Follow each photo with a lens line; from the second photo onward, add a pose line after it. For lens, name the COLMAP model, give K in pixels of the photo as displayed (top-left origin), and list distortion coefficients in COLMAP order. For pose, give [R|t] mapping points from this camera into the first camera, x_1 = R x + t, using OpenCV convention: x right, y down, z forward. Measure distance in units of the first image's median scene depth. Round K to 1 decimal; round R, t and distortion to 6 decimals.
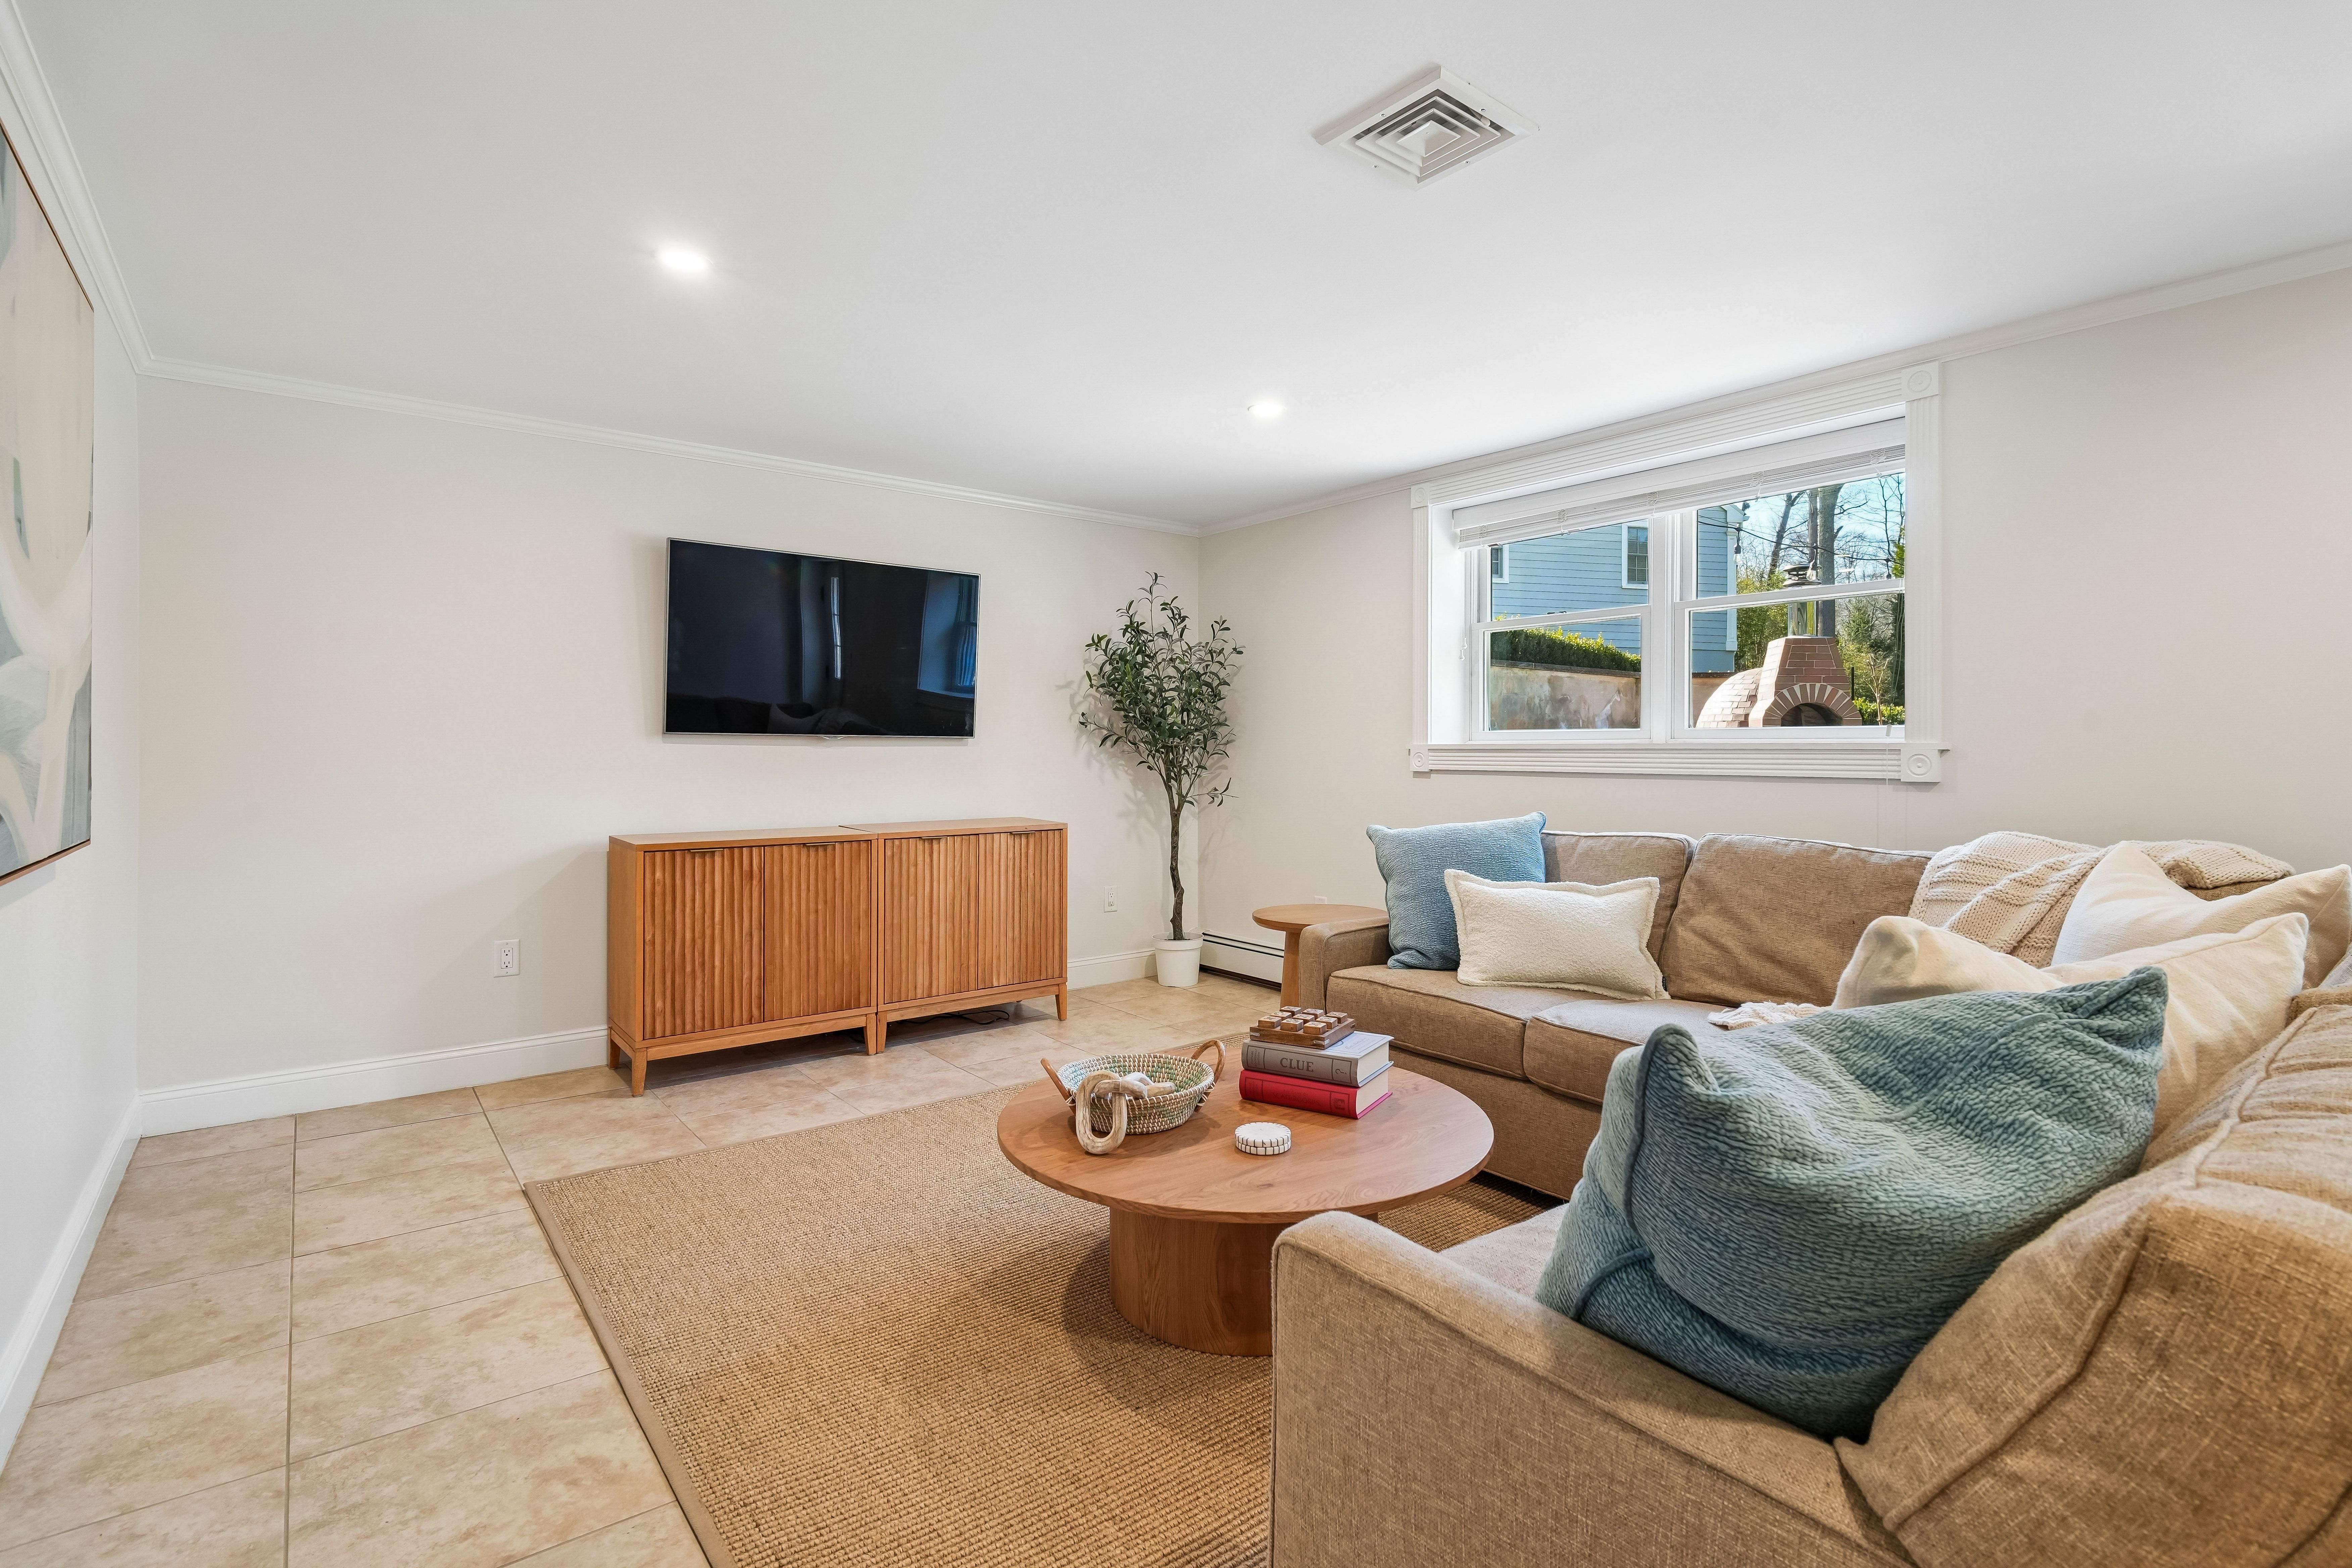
lens RADIAL K [[1114.7, 0, 1177.0], [0, 1114.7, 765.3], [0, 0, 1]] dist [0.004259, -0.006024]
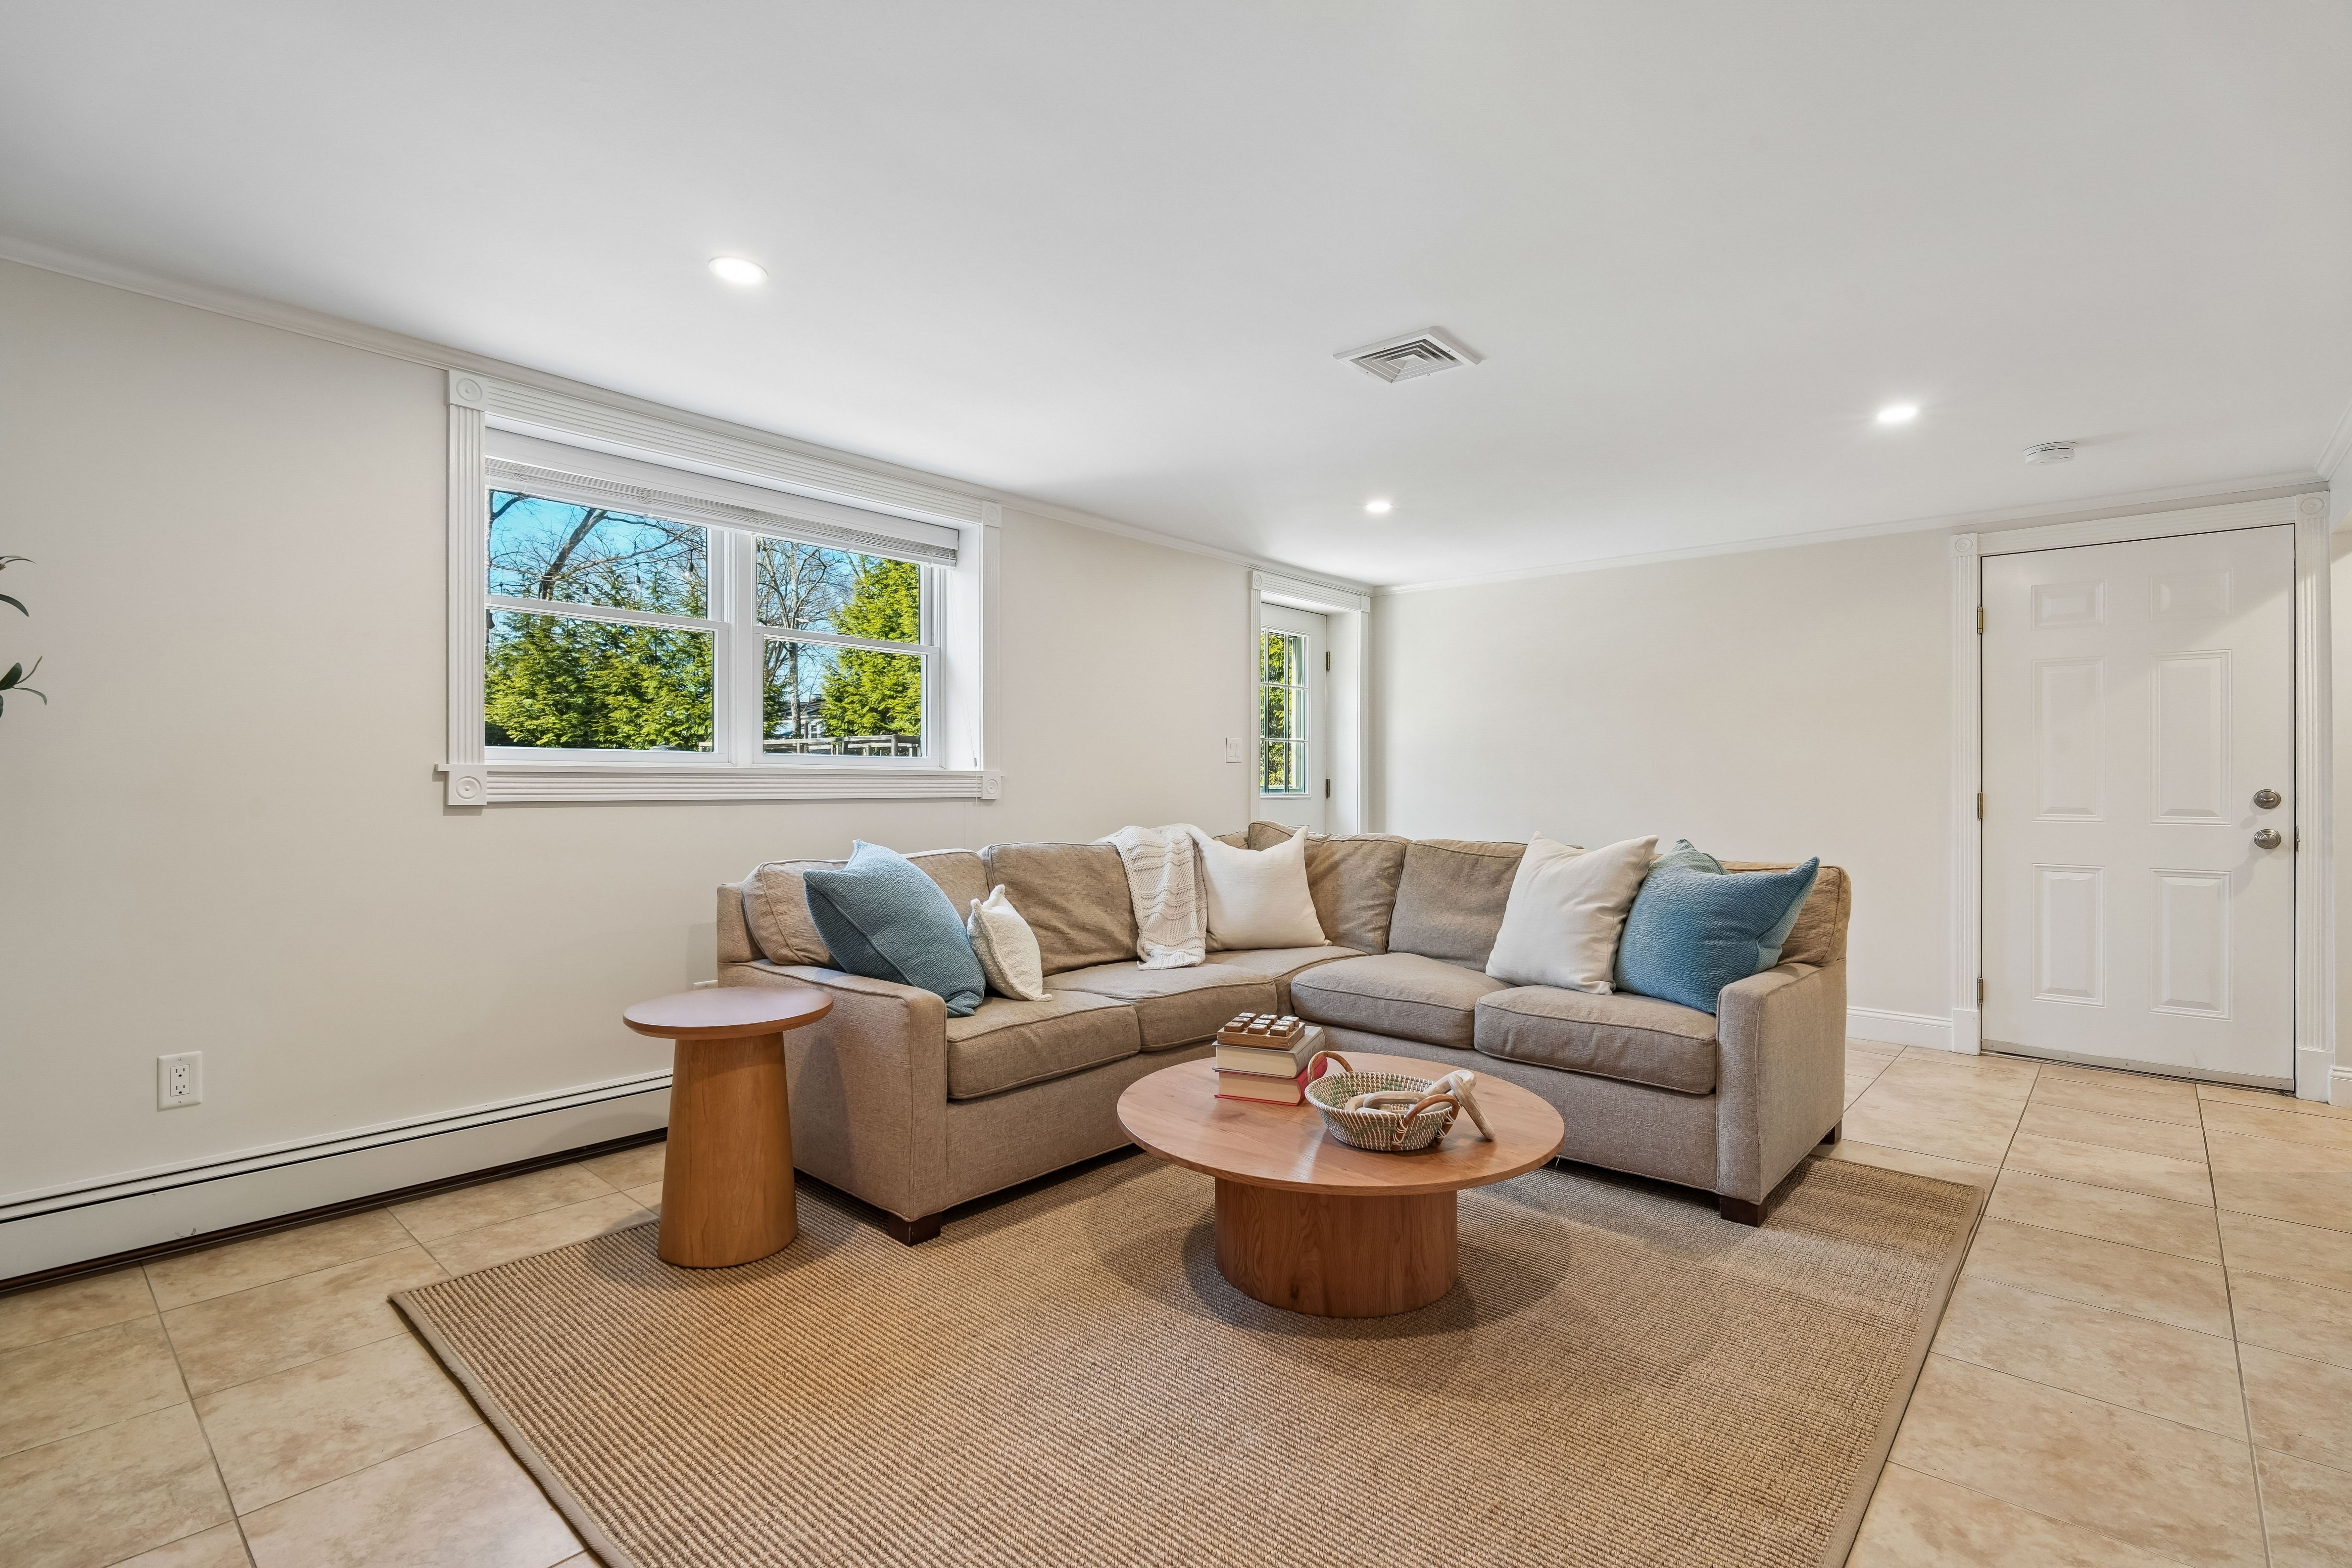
lens RADIAL K [[1078.4, 0, 1213.6], [0, 1078.4, 782.8], [0, 0, 1]] dist [-0.001723, -0.000643]
pose [[-0.191173, -0.007419, 0.981528, -0.685214], [0.003598, 0.999959, 0.008259, -0.013872], [-0.981550, 0.005110, -0.191139, 0.931115]]
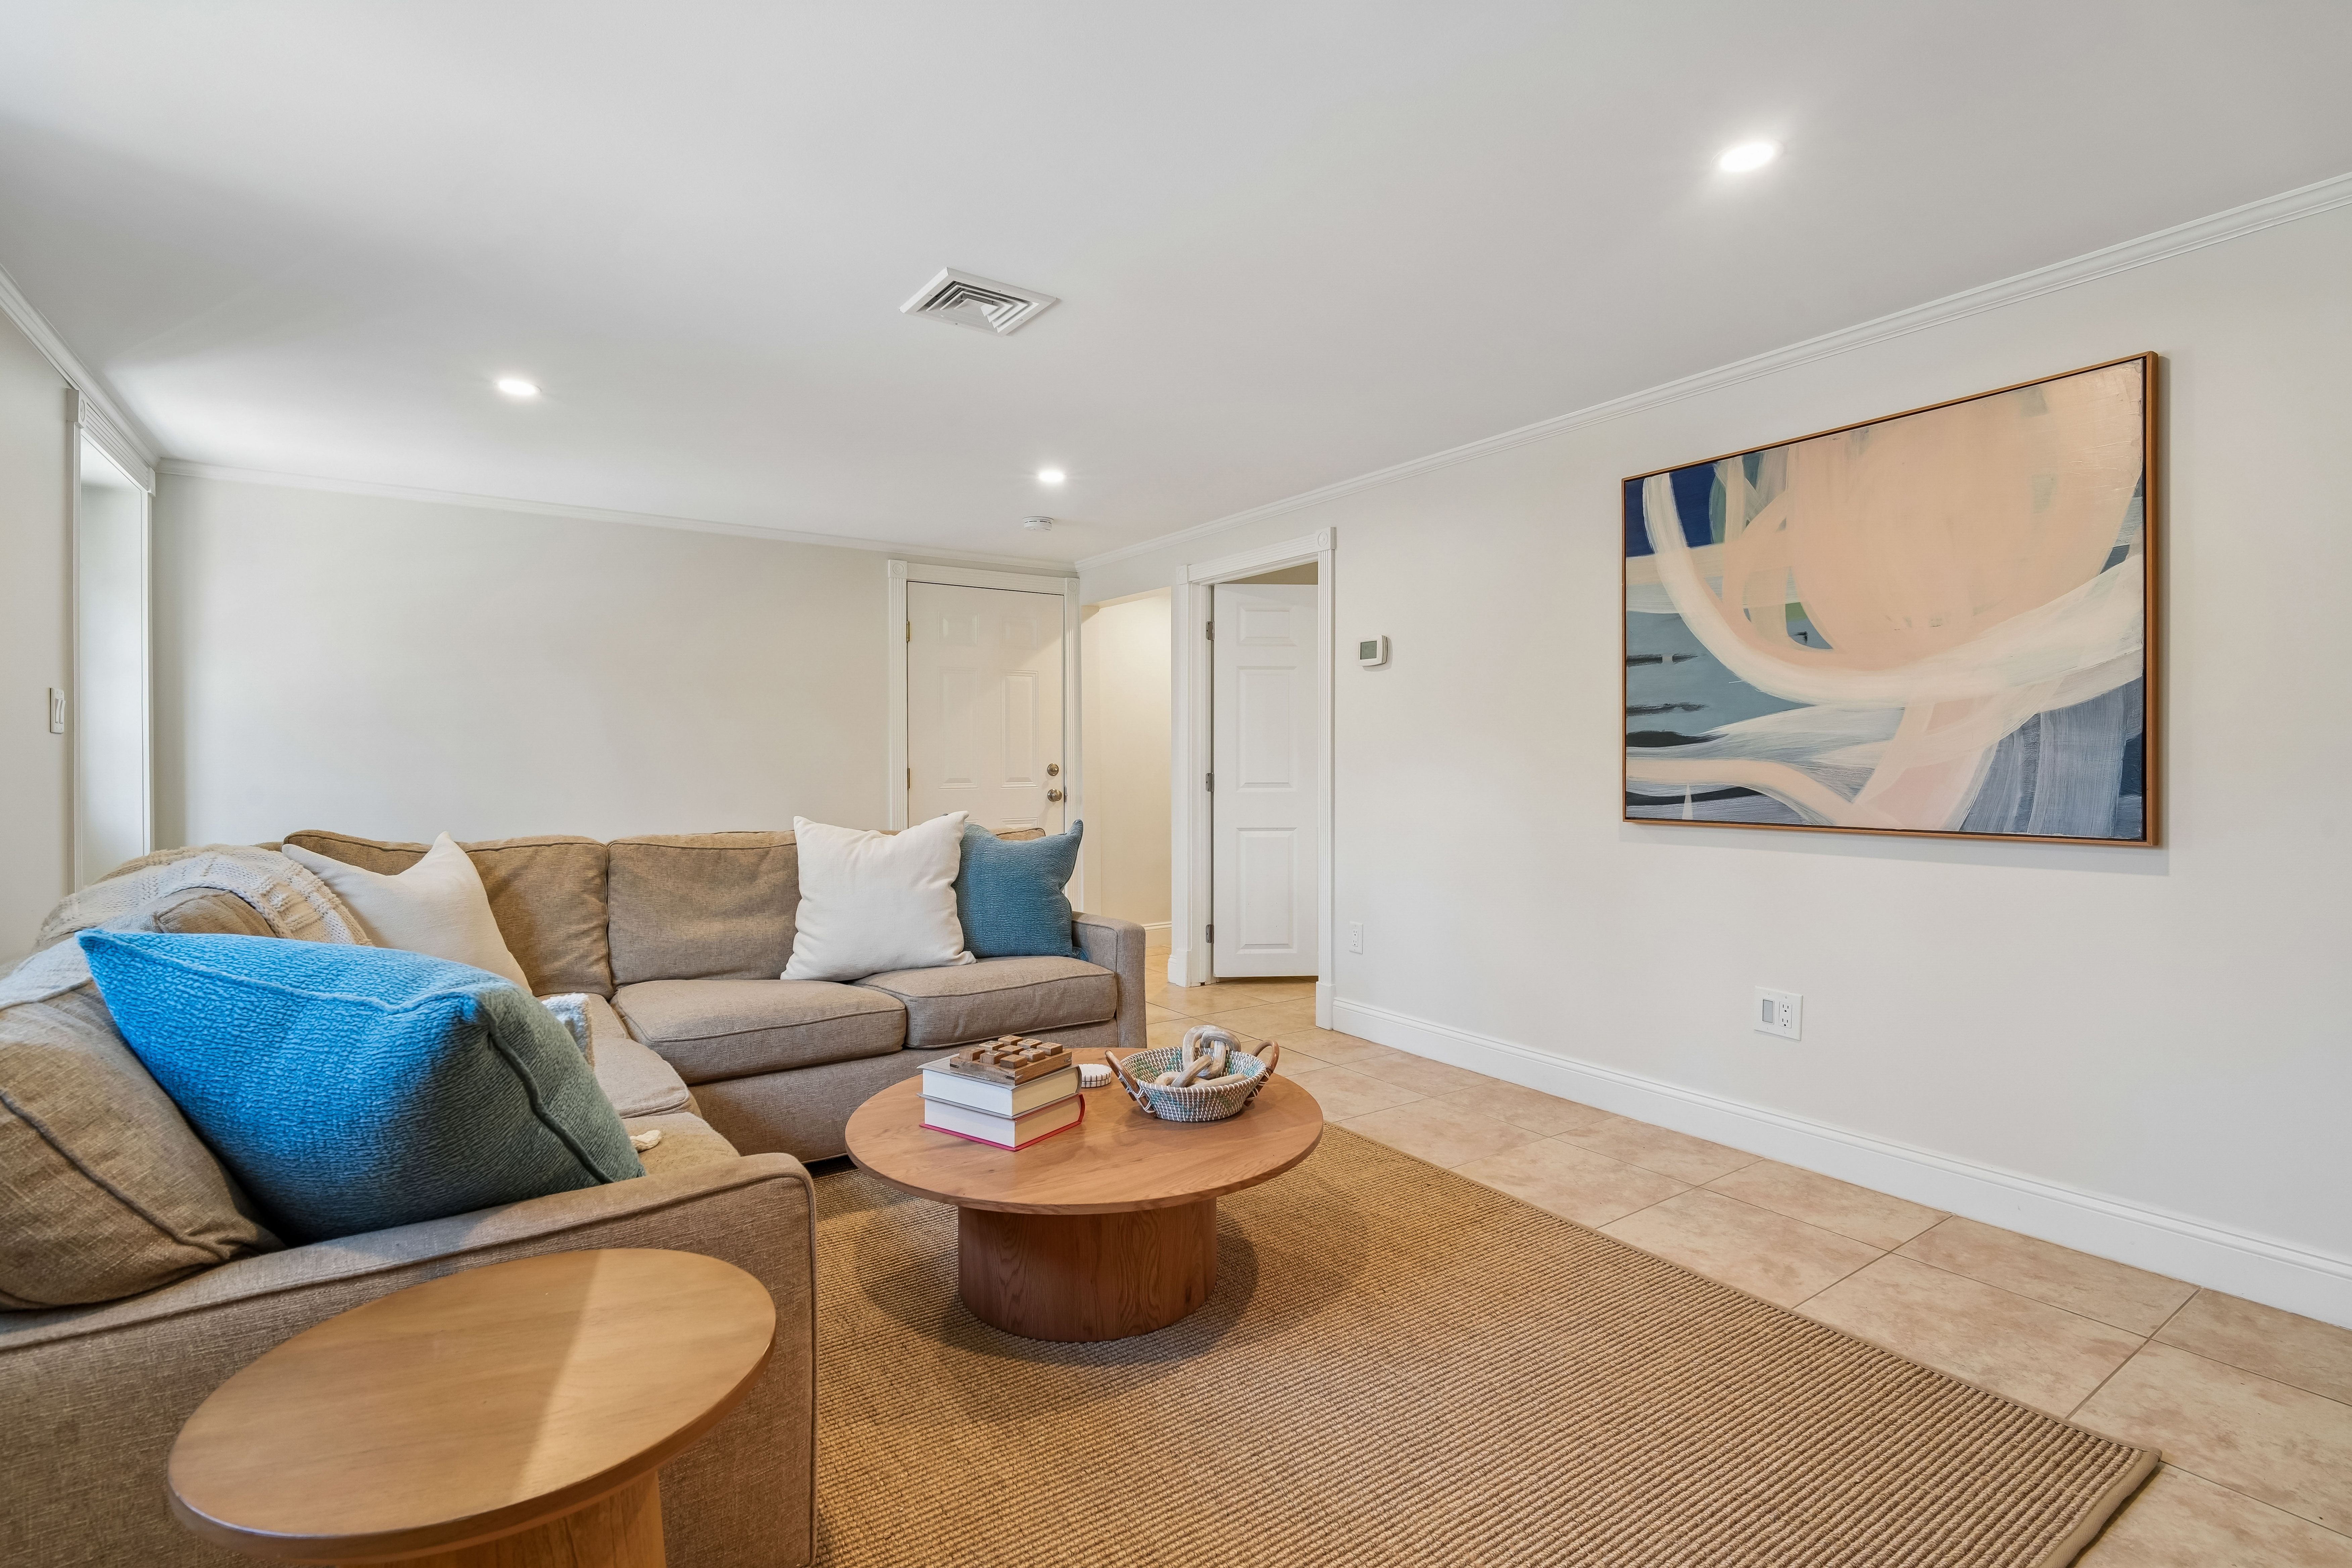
lens RADIAL K [[1082.8, 0, 1142.6], [0, 1082.8, 763.5], [0, 0, 1]] dist [0.002387, -0.000178]
pose [[-0.995824, -0.000189, 0.091294, -0.059035], [0.001095, 0.999901, 0.014016, -0.018233], [-0.091288, 0.014057, -0.995725, 1.407182]]
